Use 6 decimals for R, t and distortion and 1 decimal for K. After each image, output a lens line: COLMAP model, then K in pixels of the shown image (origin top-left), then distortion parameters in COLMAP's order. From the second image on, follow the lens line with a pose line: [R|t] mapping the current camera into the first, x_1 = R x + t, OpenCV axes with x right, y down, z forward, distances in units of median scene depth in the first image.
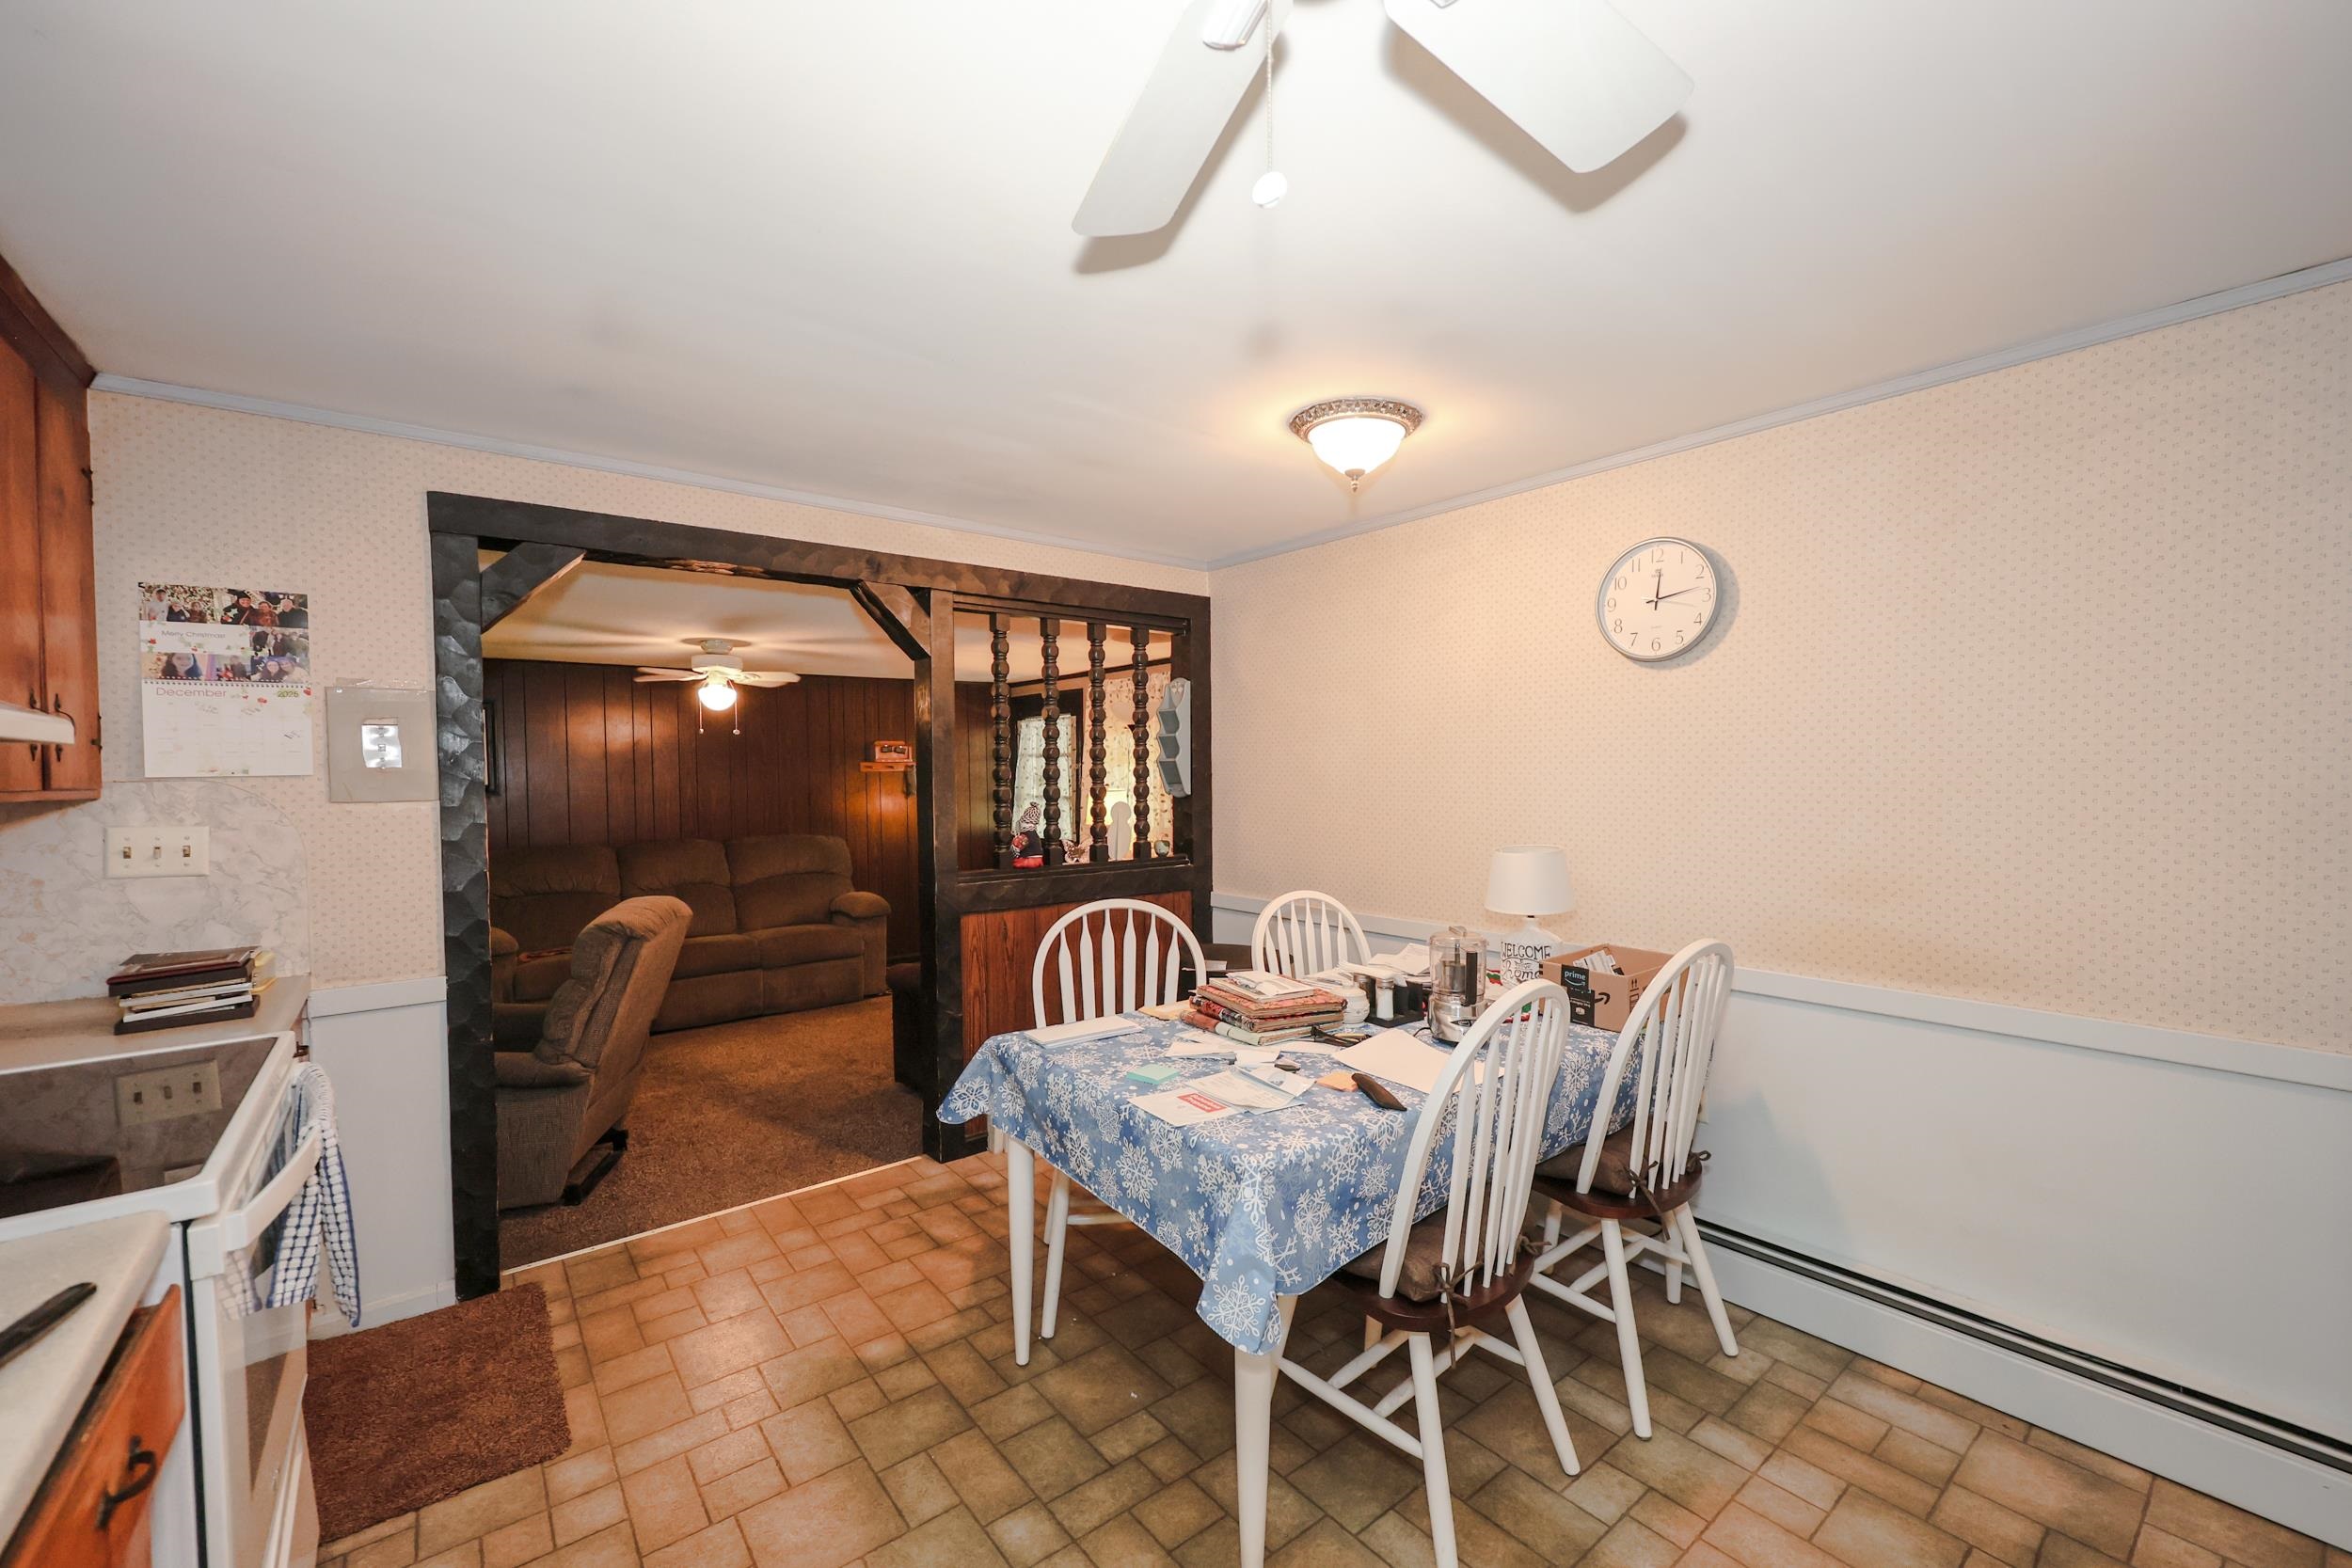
lens RADIAL K [[937.9, 0, 1176.0], [0, 937.9, 784.0], [0, 0, 1]] dist [0.000428, 0.000036]
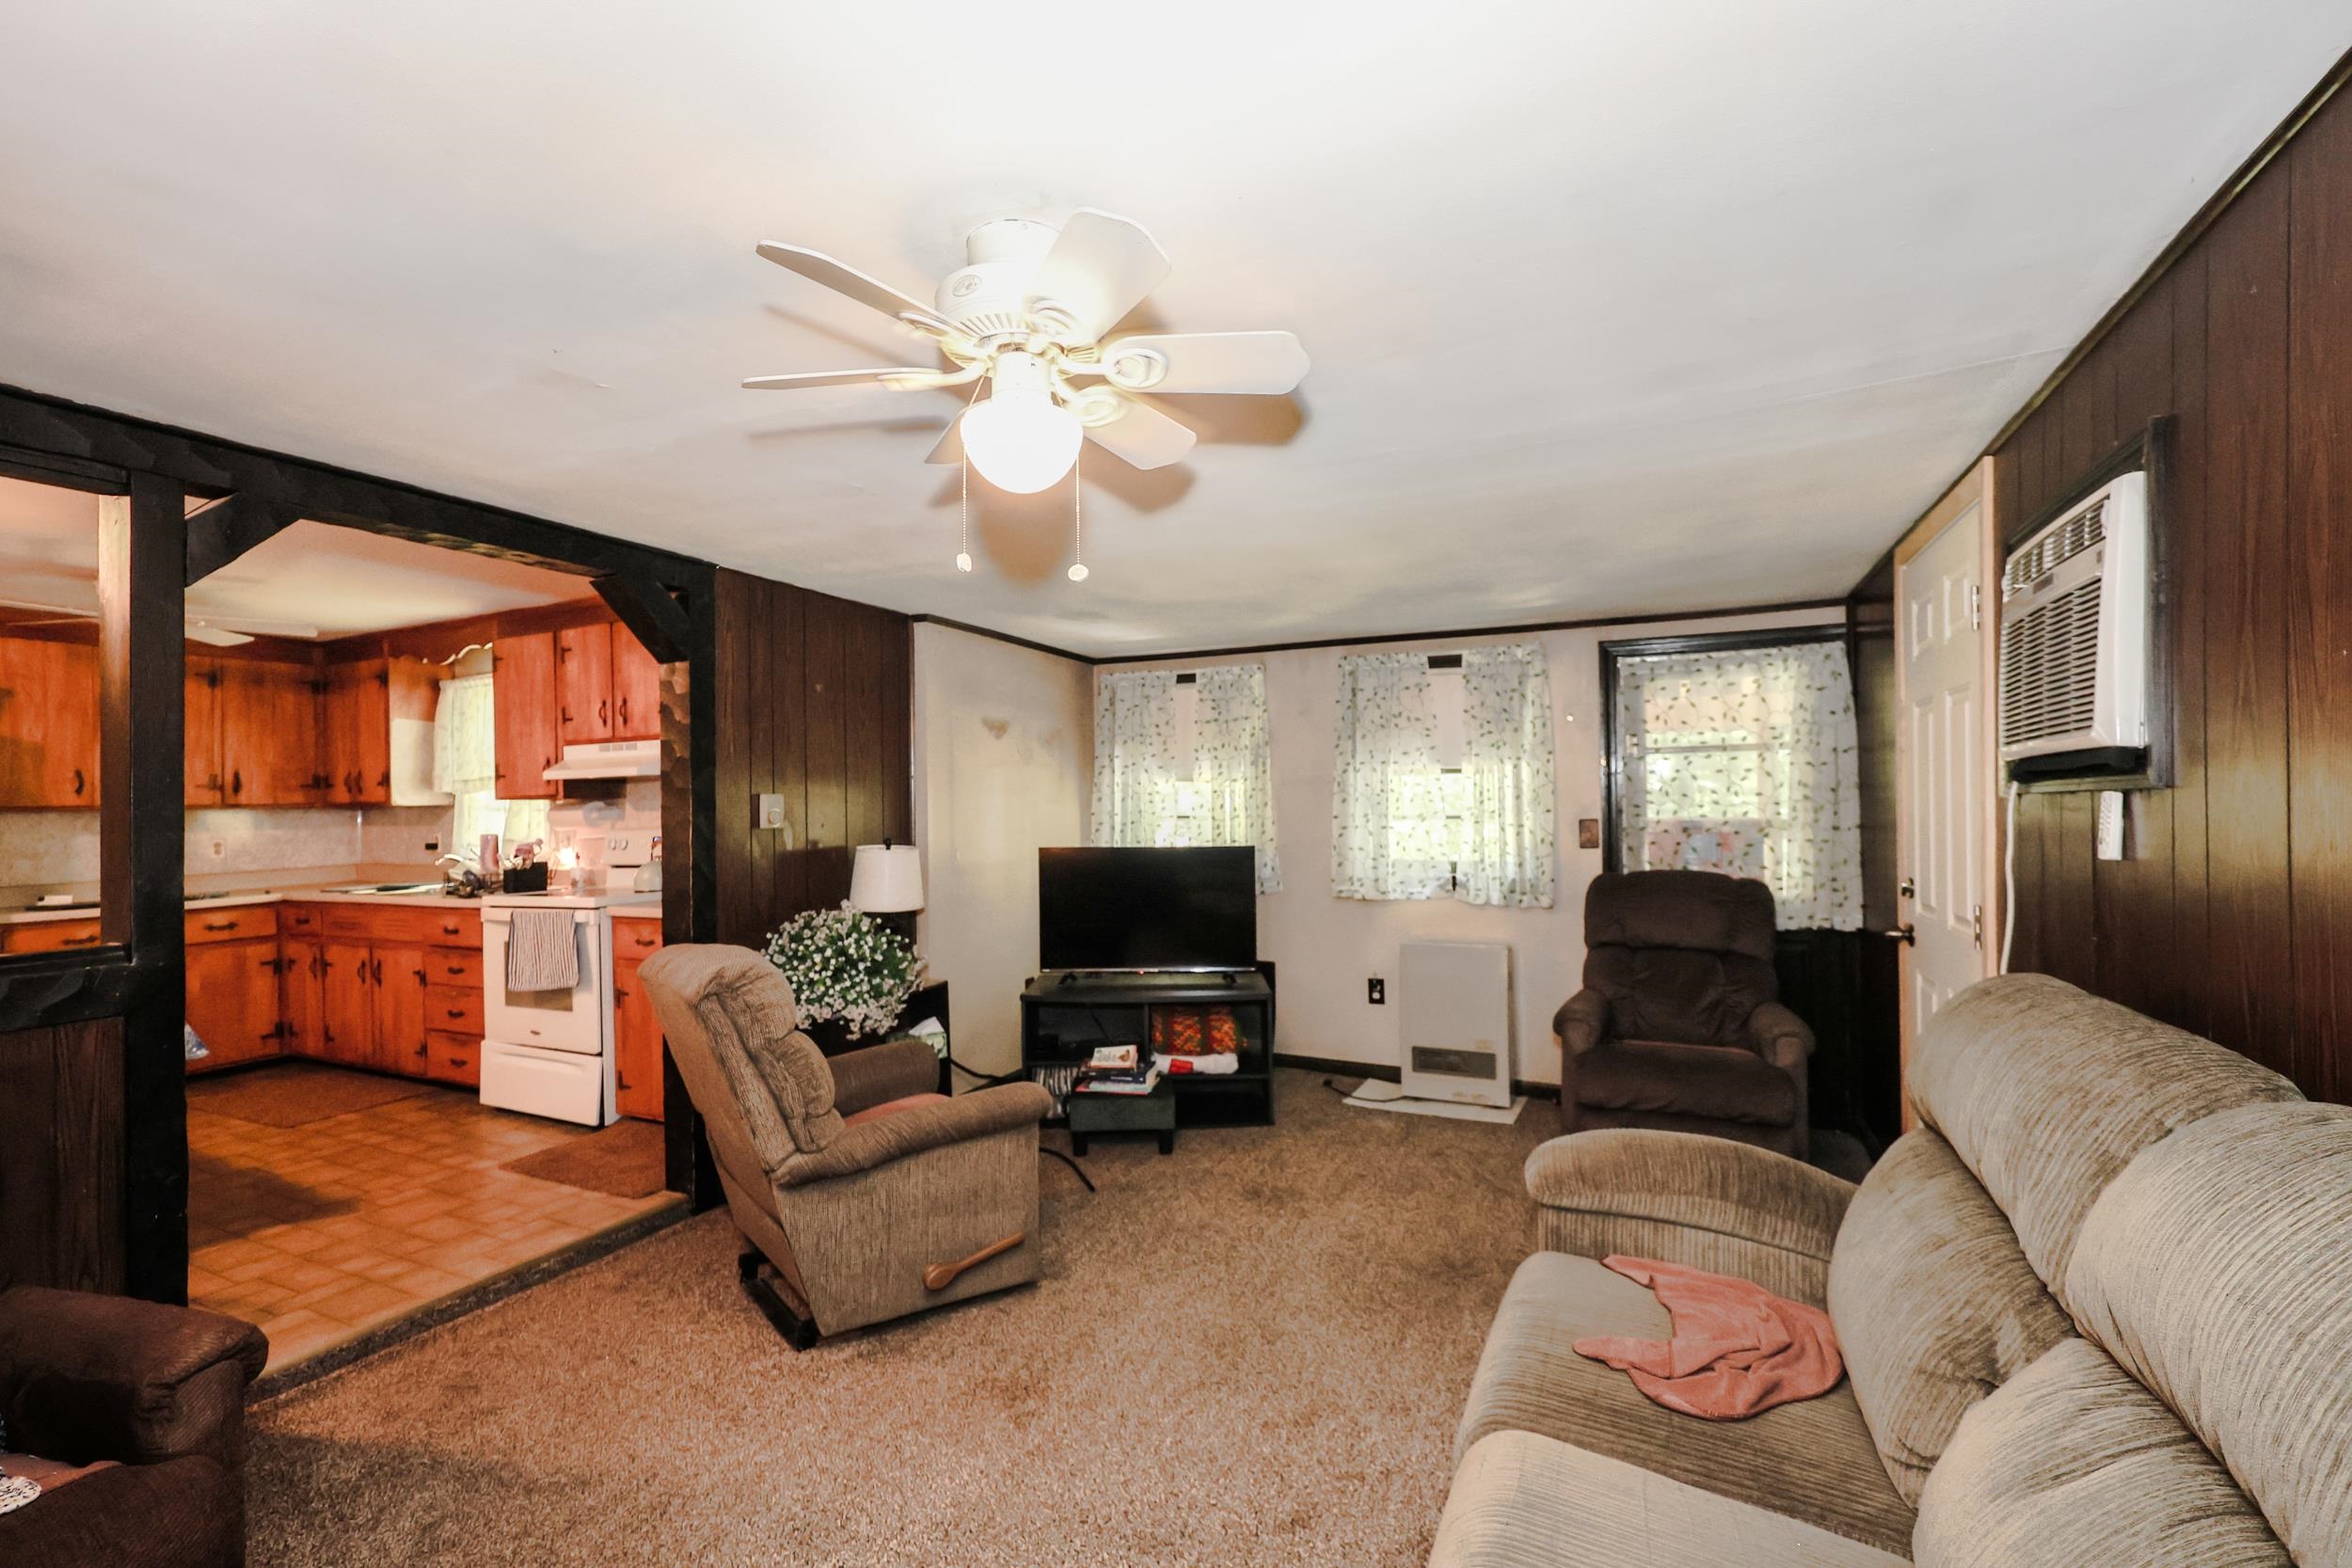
lens RADIAL K [[996.4, 0, 1162.0], [0, 996.4, 790.9], [0, 0, 1]] dist [0.002819, 0.000568]
pose [[-0.905959, 0.022587, -0.422763, -0.852194], [0.023227, 0.999724, 0.003636, 0.018964], [0.422728, -0.006525, -0.906233, 2.757214]]
